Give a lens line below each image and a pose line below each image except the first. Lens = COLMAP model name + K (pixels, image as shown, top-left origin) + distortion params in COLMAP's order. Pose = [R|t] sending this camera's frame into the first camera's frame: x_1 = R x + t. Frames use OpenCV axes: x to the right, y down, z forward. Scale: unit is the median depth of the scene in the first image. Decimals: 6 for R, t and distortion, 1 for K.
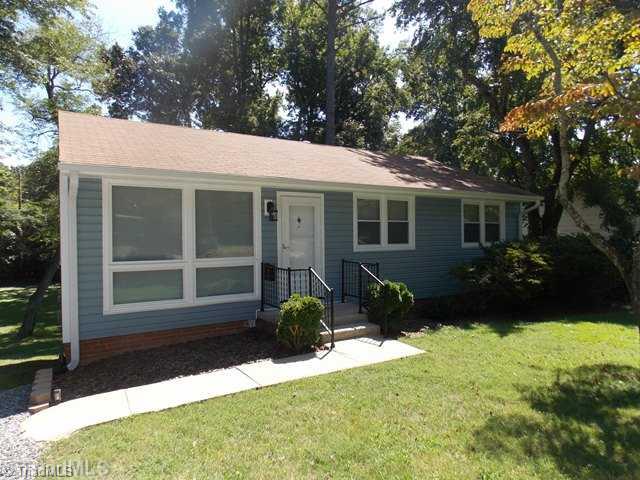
lens RADIAL K [[423.4, 0, 319.8], [0, 423.4, 239.4], [0, 0, 1]] dist [-0.003381, -0.005131]
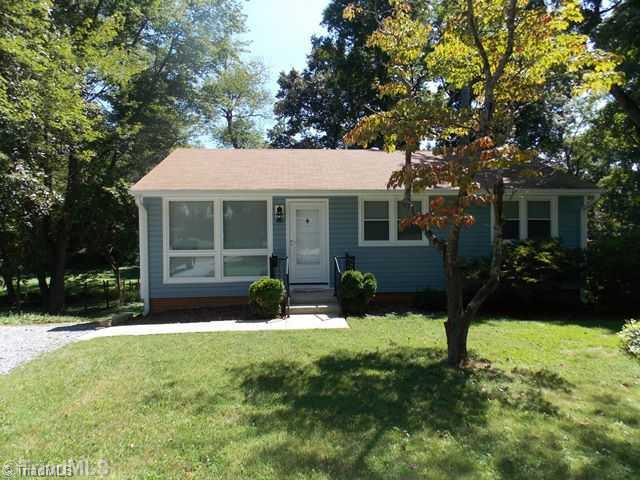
lens RADIAL K [[423.4, 0, 320.5], [0, 423.4, 239.7], [0, 0, 1]] dist [-0.003381, -0.005131]
pose [[0.890092, 0.009176, -0.455689, 0.535634], [-0.003406, 0.999903, 0.013483, -0.005707], [0.455768, -0.010450, 0.890037, -0.099602]]
